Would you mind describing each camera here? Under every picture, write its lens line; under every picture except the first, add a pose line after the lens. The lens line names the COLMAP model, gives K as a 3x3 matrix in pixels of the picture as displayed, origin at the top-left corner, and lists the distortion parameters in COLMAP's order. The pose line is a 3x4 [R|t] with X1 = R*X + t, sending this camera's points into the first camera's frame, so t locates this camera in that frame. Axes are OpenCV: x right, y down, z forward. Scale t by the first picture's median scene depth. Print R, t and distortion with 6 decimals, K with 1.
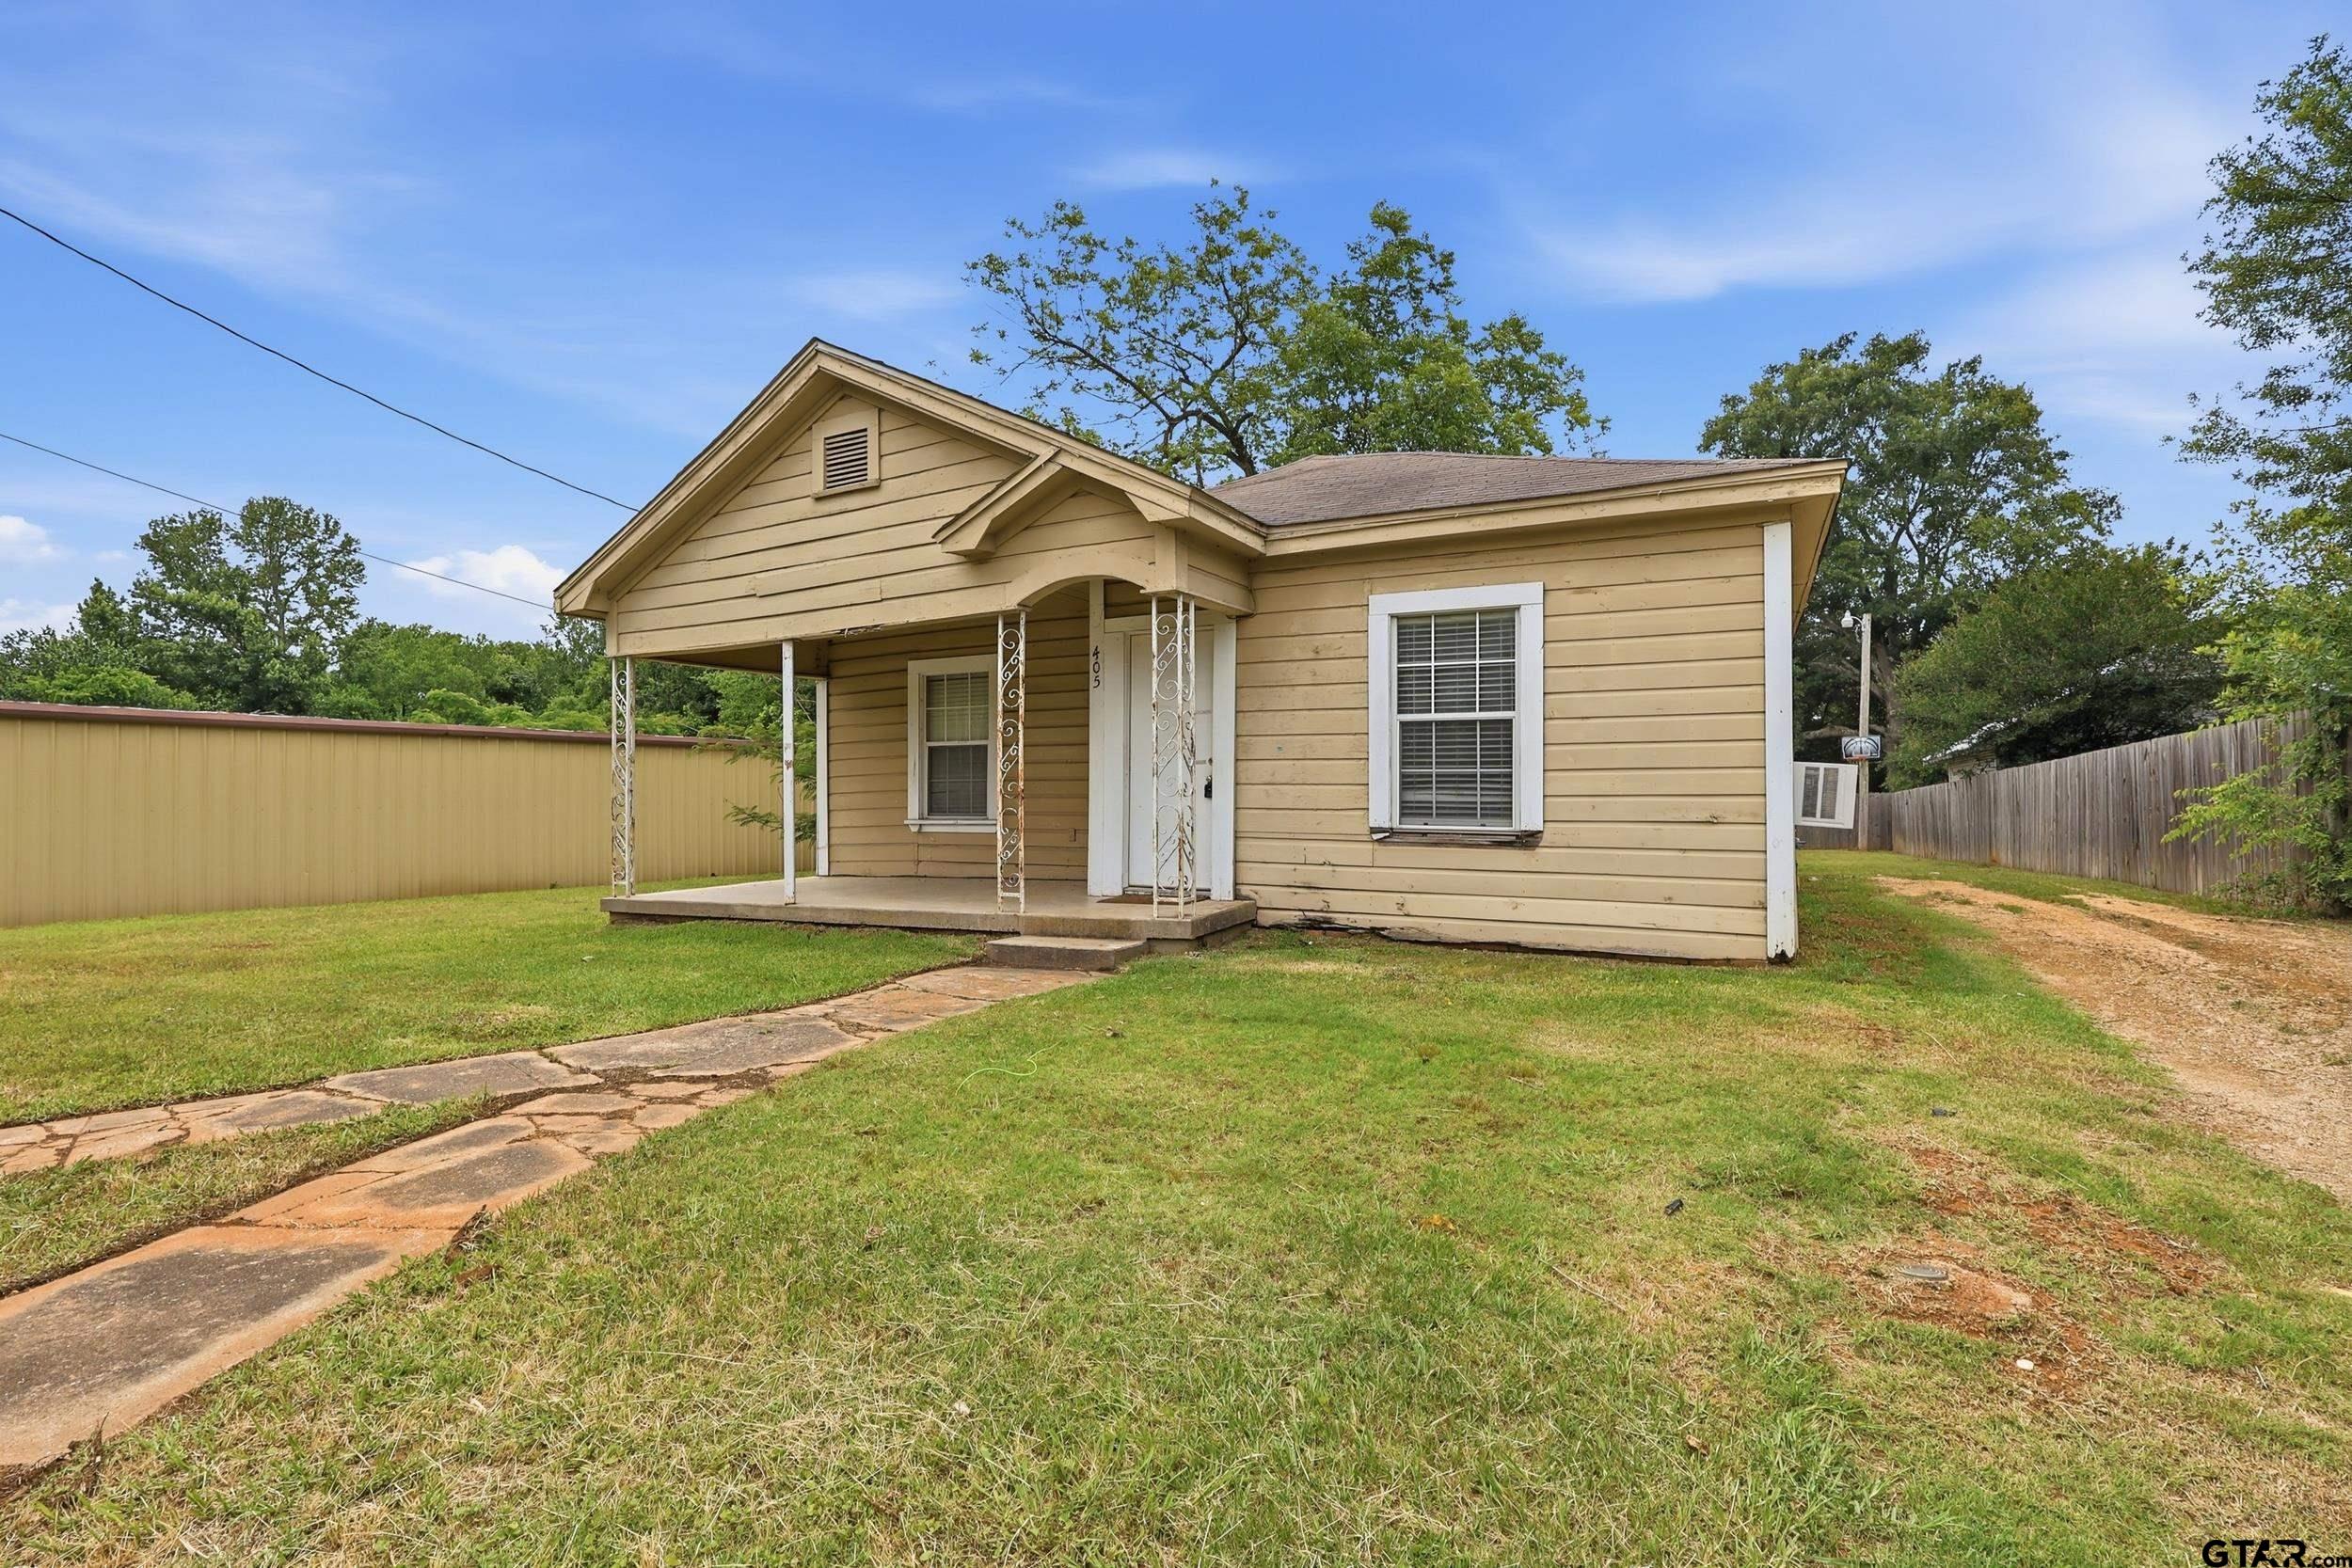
lens RADIAL K [[1091.1, 0, 1174.4], [0, 1091.1, 788.0], [0, 0, 1]] dist [-0.000546, -0.000531]
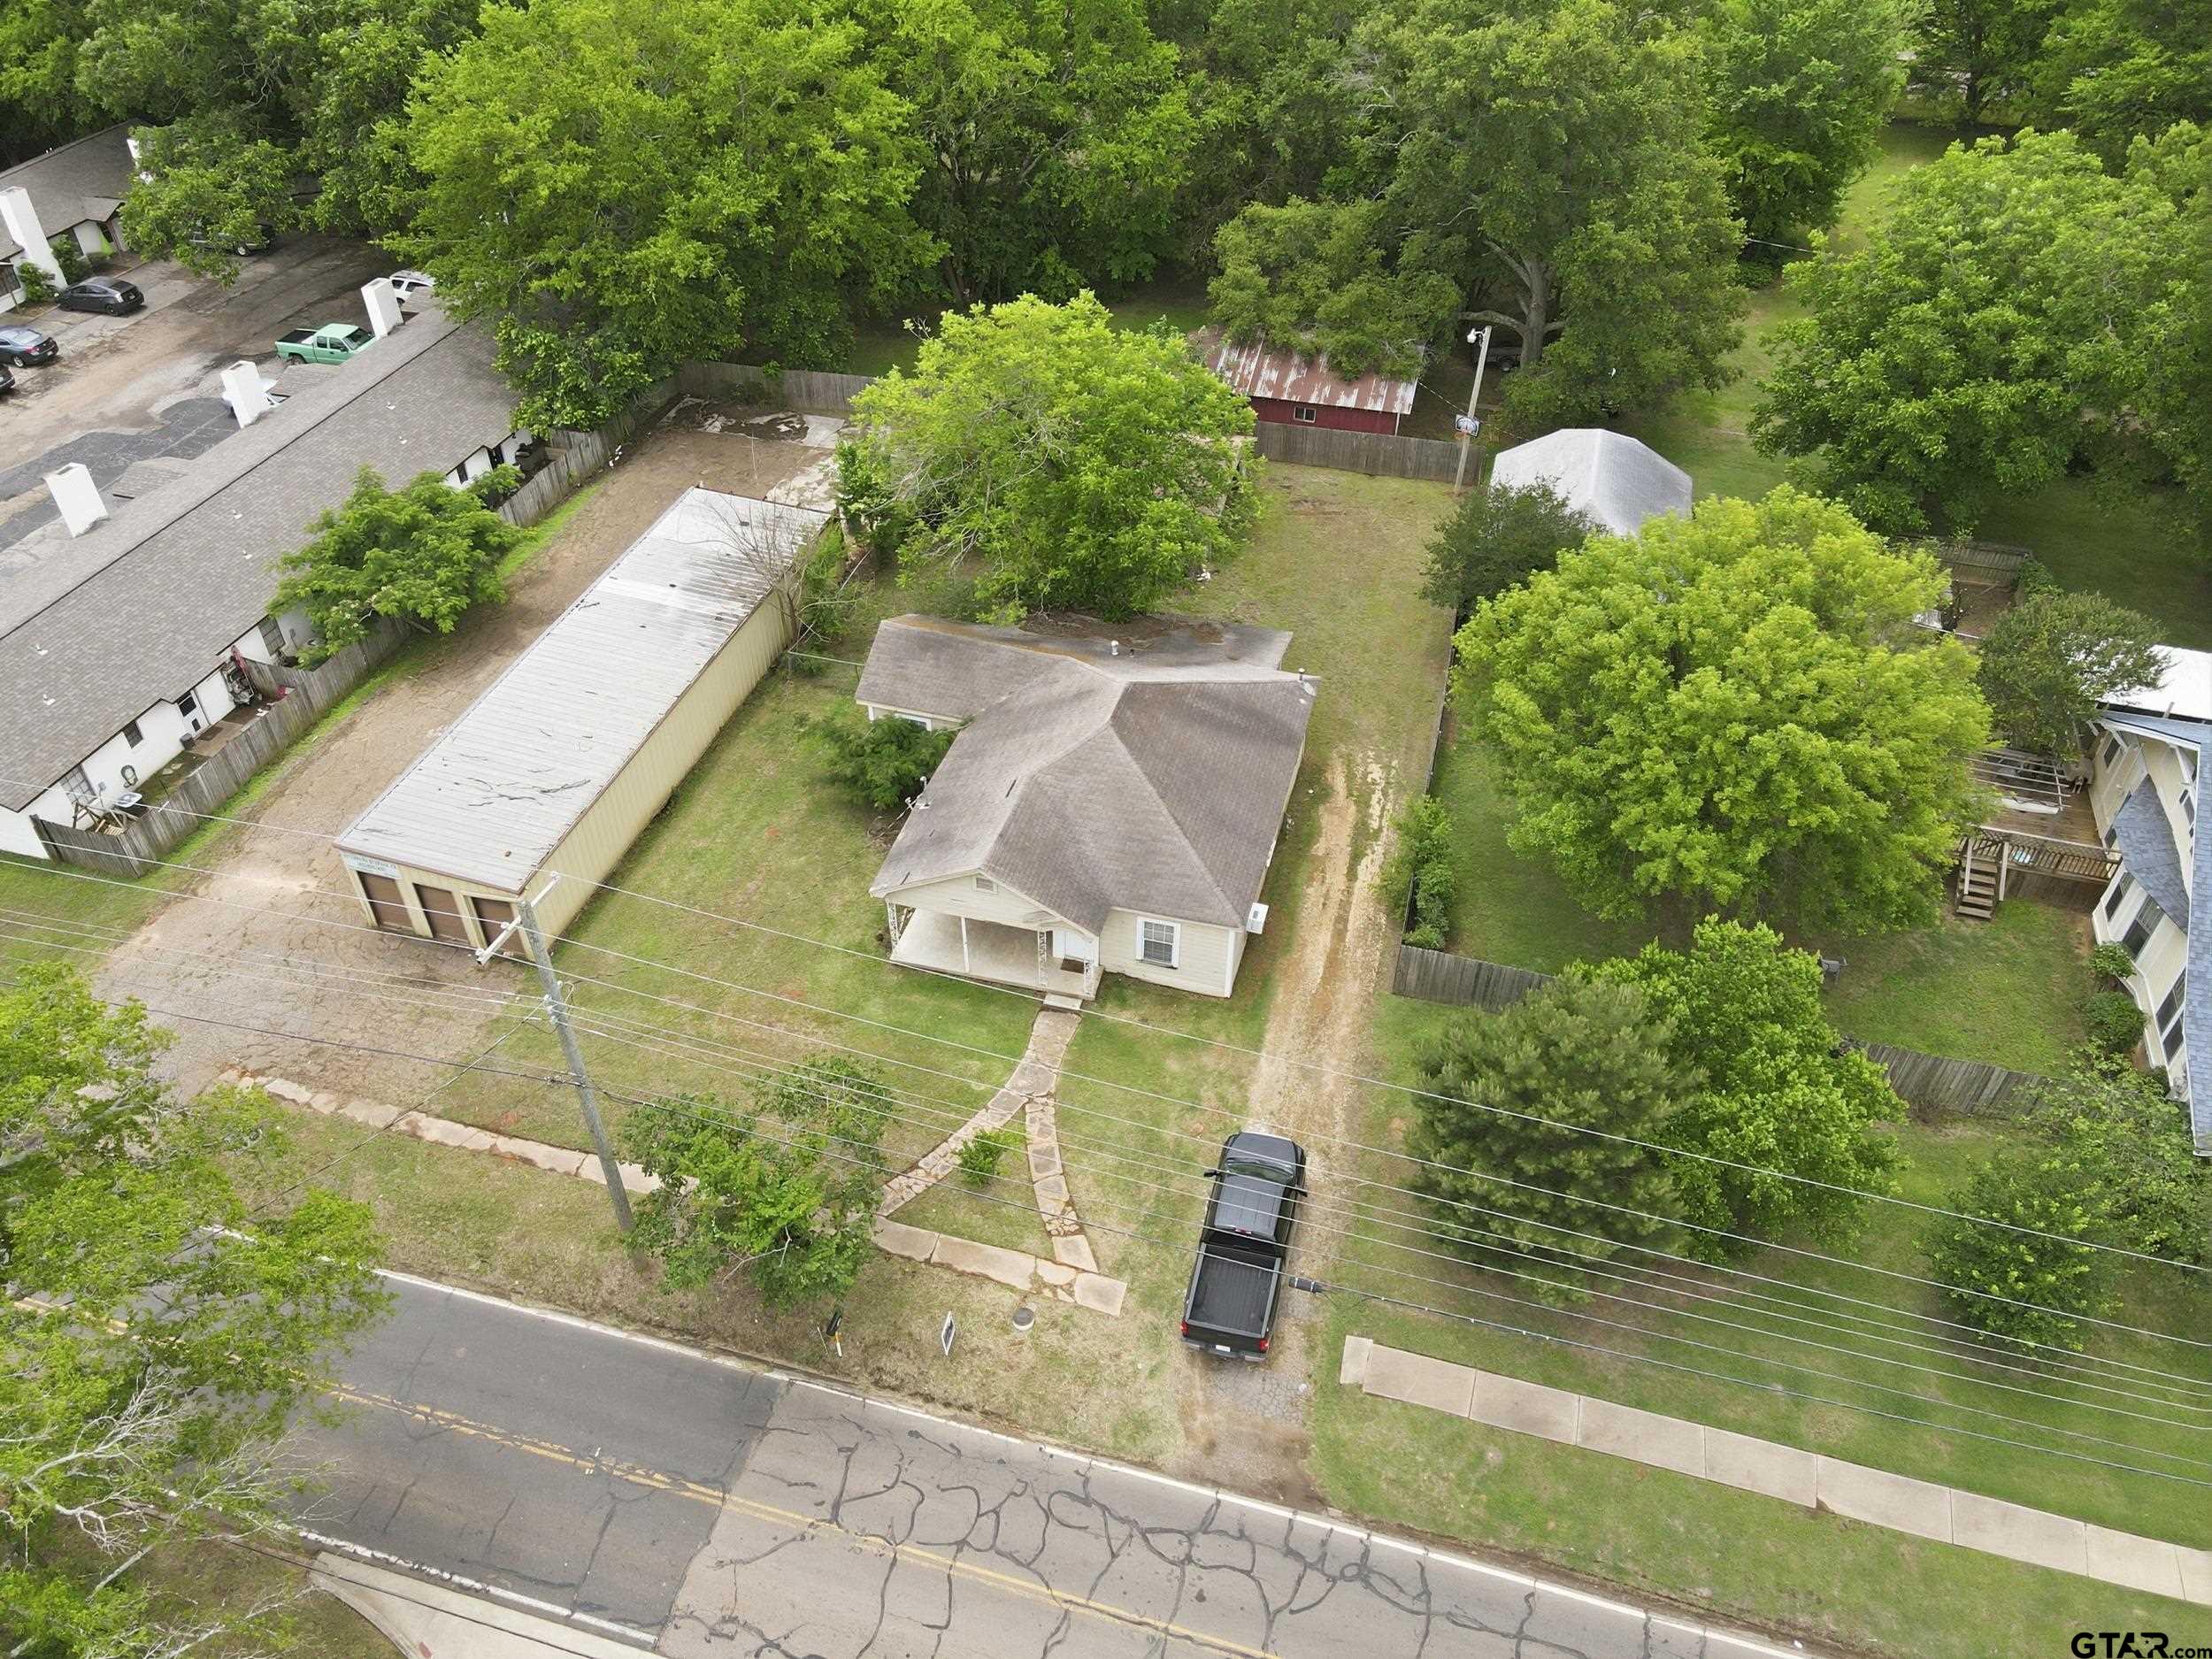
lens RADIAL K [[1621.5, 0, 1088.3], [0, 1621.5, 833.8], [0, 0, 1]] dist [0.012789, -0.000132]
pose [[0.979717, -0.135447, 0.147676, -0.756166], [0.006007, 0.756481, 0.653988, -3.976043], [-0.200295, -0.639836, 0.741951, -2.872111]]
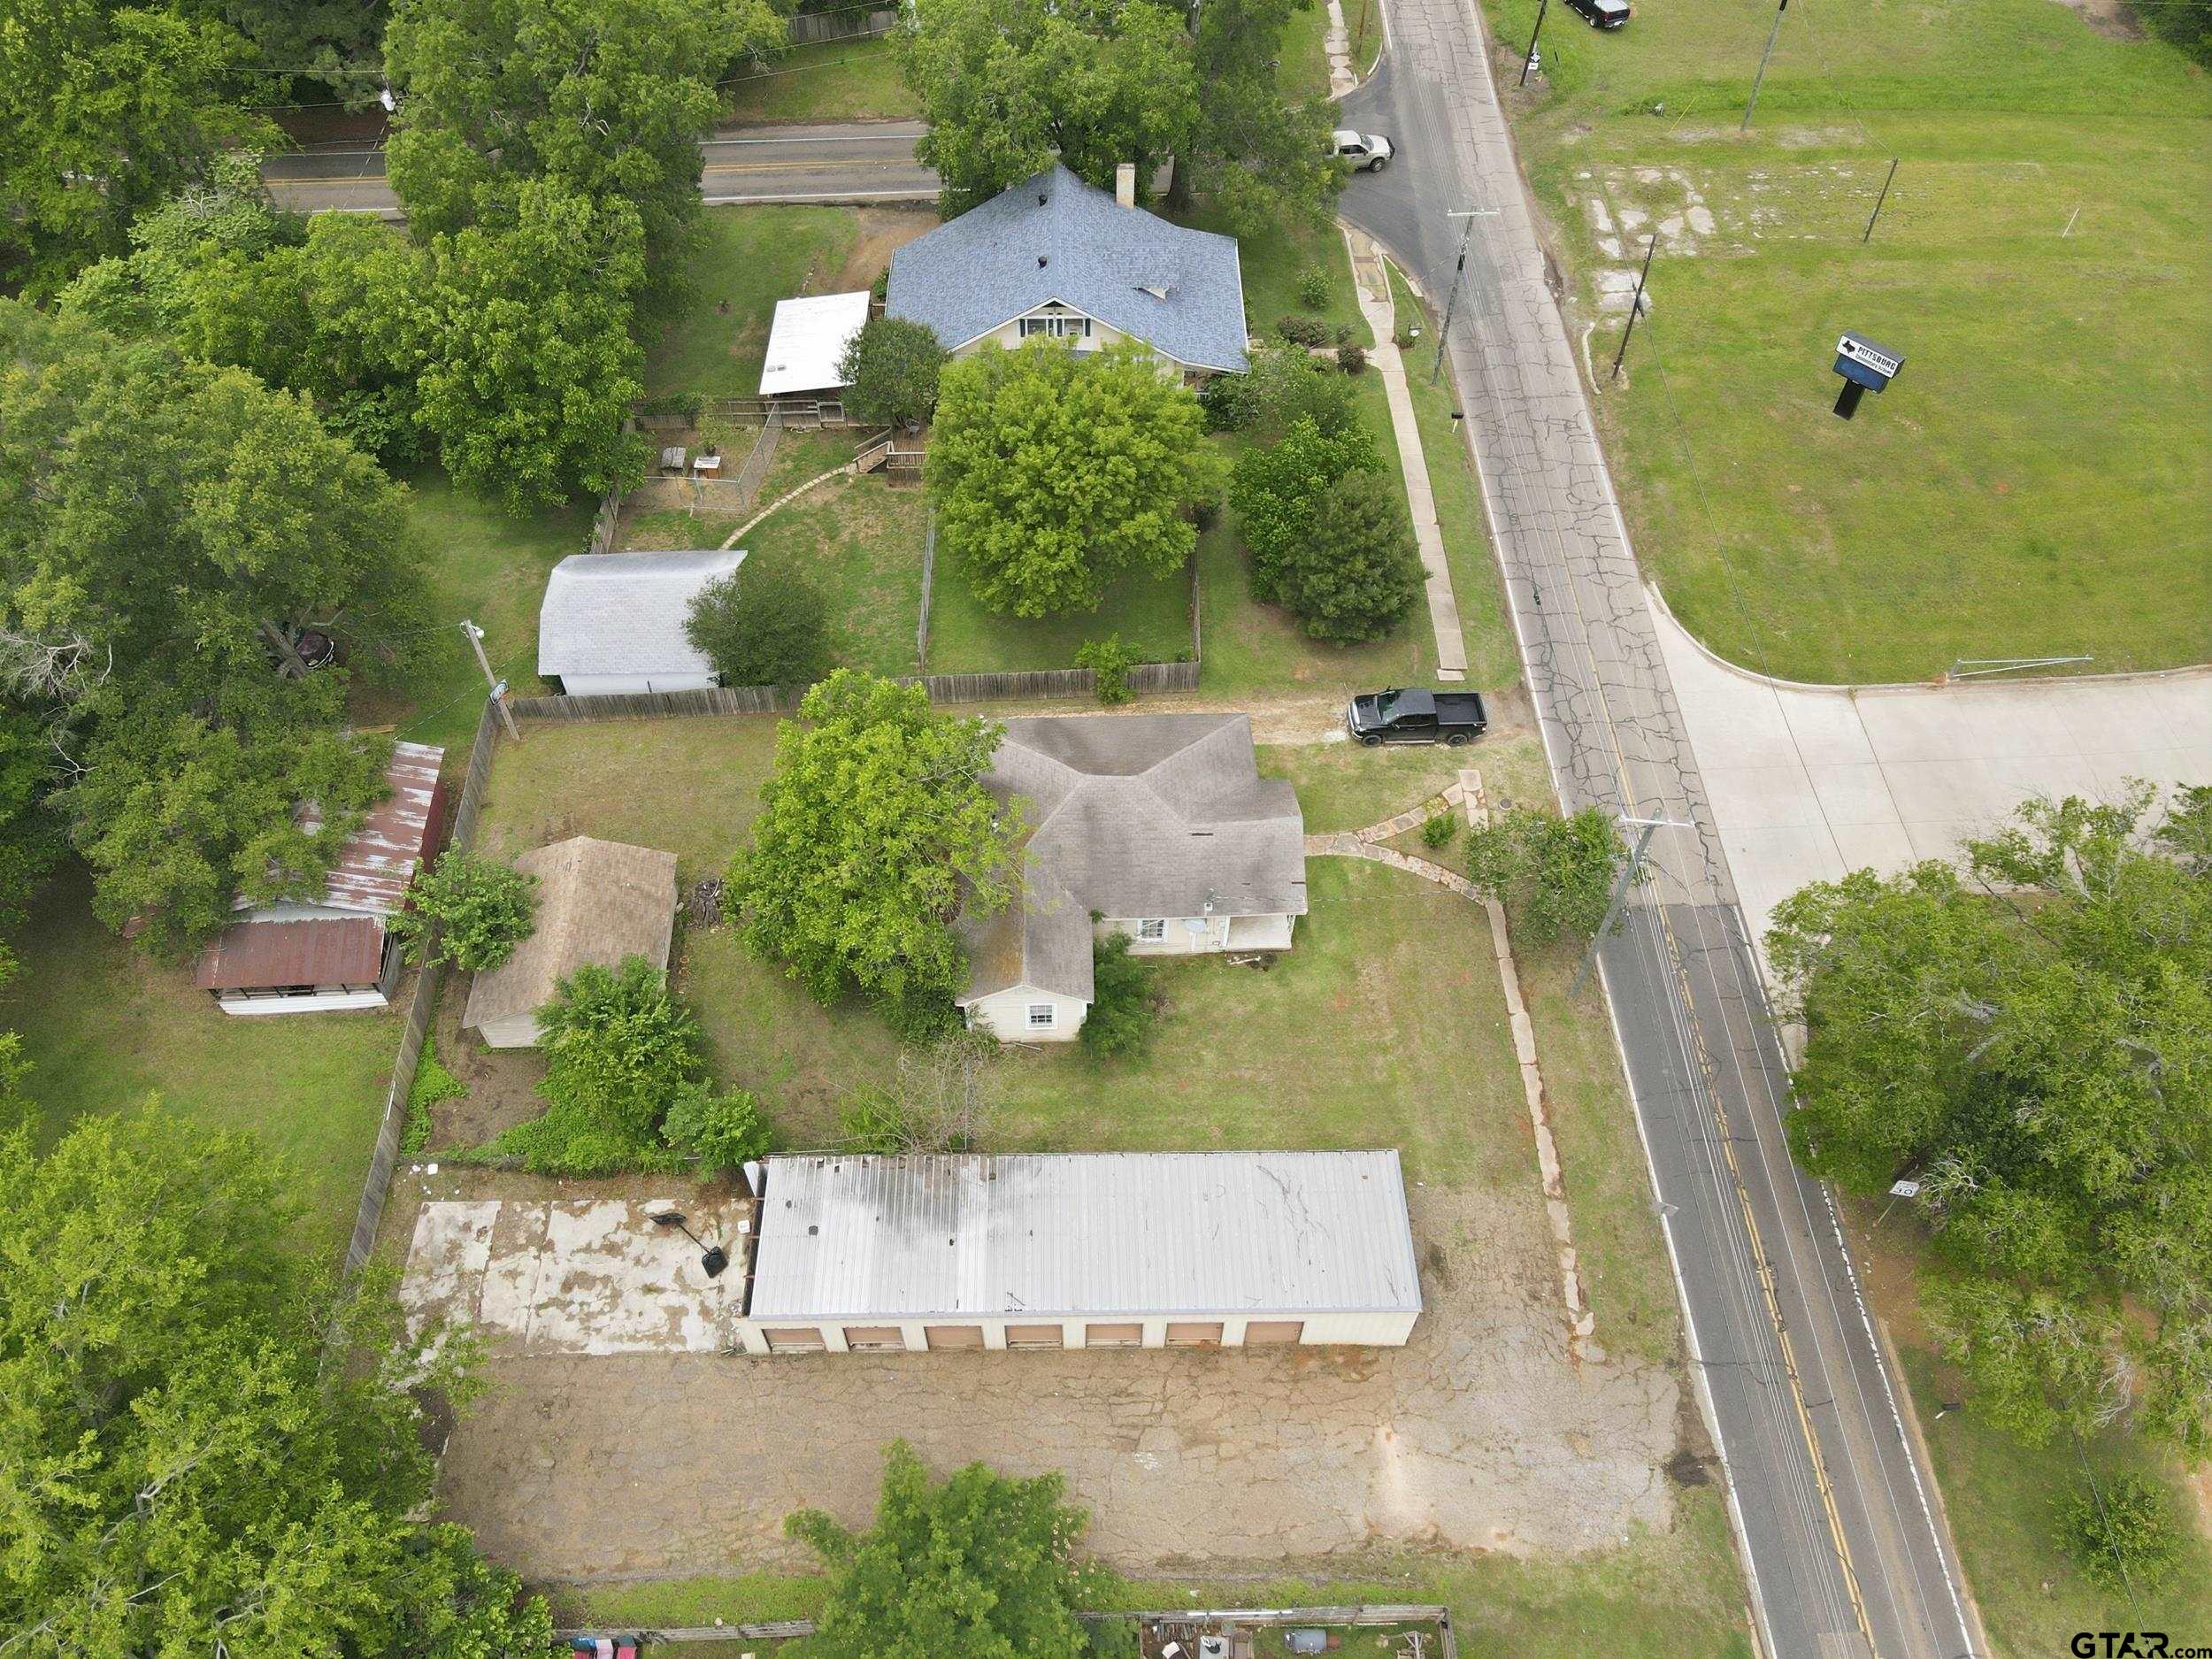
lens RADIAL K [[1621.5, 0, 1088.3], [0, 1621.5, 833.8], [0, 0, 1]] dist [0.012789, -0.000132]
pose [[-0.490906, -0.692391, 0.528777, -4.000495], [-0.008855, 0.610878, 0.791675, -6.541794], [-0.871167, 0.383956, -0.306015, 4.347681]]
